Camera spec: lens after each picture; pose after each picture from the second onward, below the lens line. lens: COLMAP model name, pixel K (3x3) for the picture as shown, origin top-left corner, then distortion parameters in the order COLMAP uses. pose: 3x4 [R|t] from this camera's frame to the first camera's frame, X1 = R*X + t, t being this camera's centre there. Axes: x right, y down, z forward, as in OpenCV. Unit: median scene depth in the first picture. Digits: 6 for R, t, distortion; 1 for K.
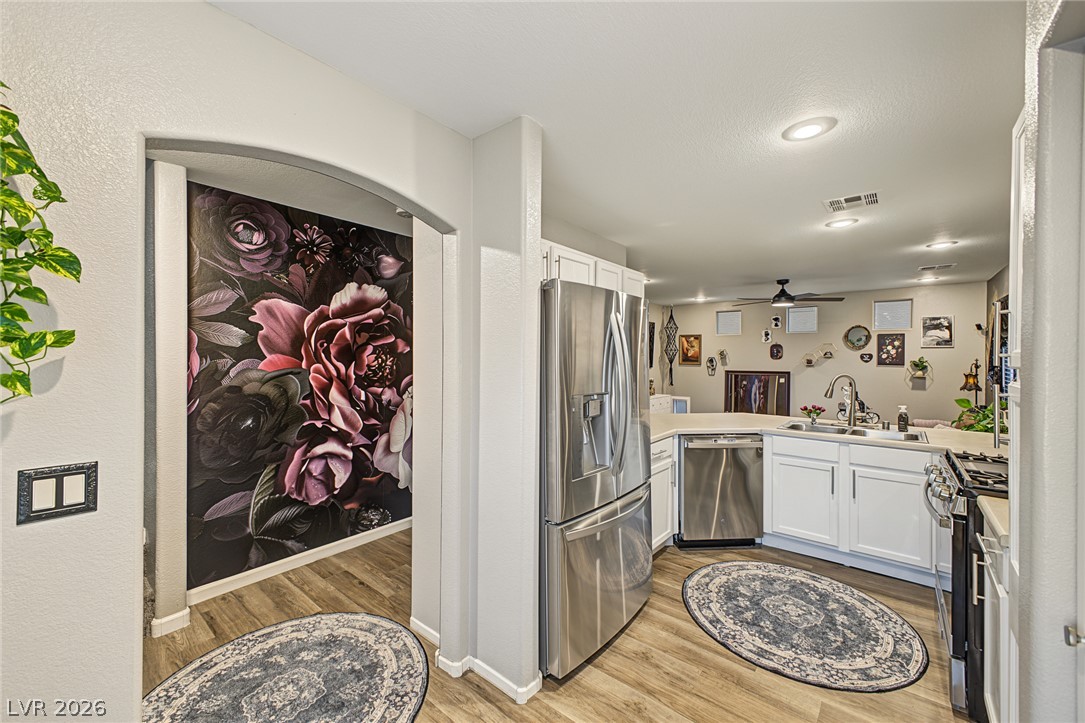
lens RADIAL K [[427.7, 0, 538.5], [0, 427.7, 357.7], [0, 0, 1]] dist [0.015724, -0.001309]
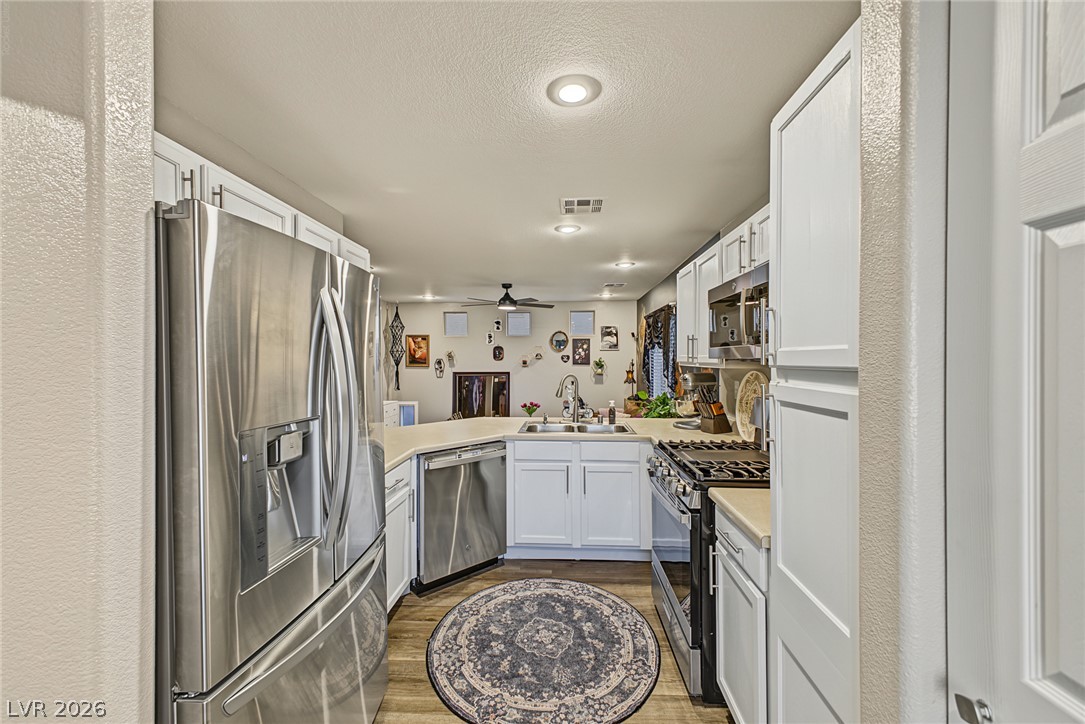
lens RADIAL K [[427.7, 0, 542.4], [0, 427.7, 361.0], [0, 0, 1]] dist [0.015724, -0.001309]
pose [[0.803268, -0.008691, 0.595554, 0.039143], [0.007087, 0.999962, 0.005035, 0.001084], [-0.595576, 0.000176, 0.803299, 0.222839]]
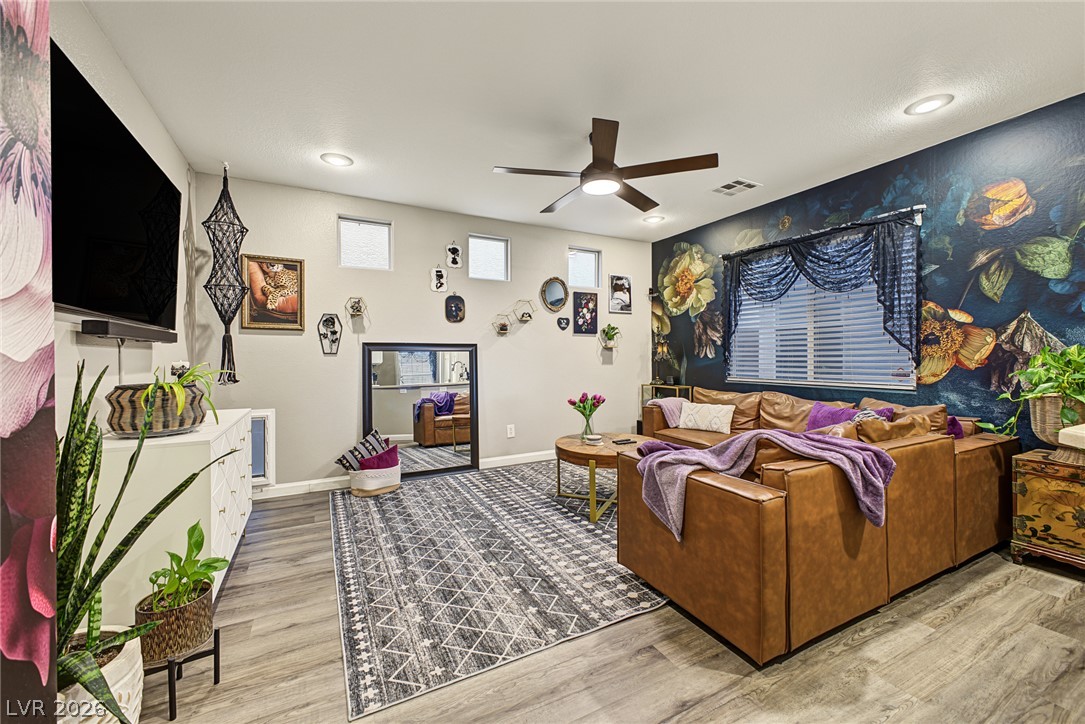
lens RADIAL K [[427.7, 0, 542.5], [0, 427.7, 362.7], [0, 0, 1]] dist [0.015724, -0.001309]
pose [[0.380742, -0.012724, 0.924594, 0.186010], [0.011267, 0.999895, 0.009121, 0.125297], [-0.924613, 0.006945, 0.380845, 1.619848]]
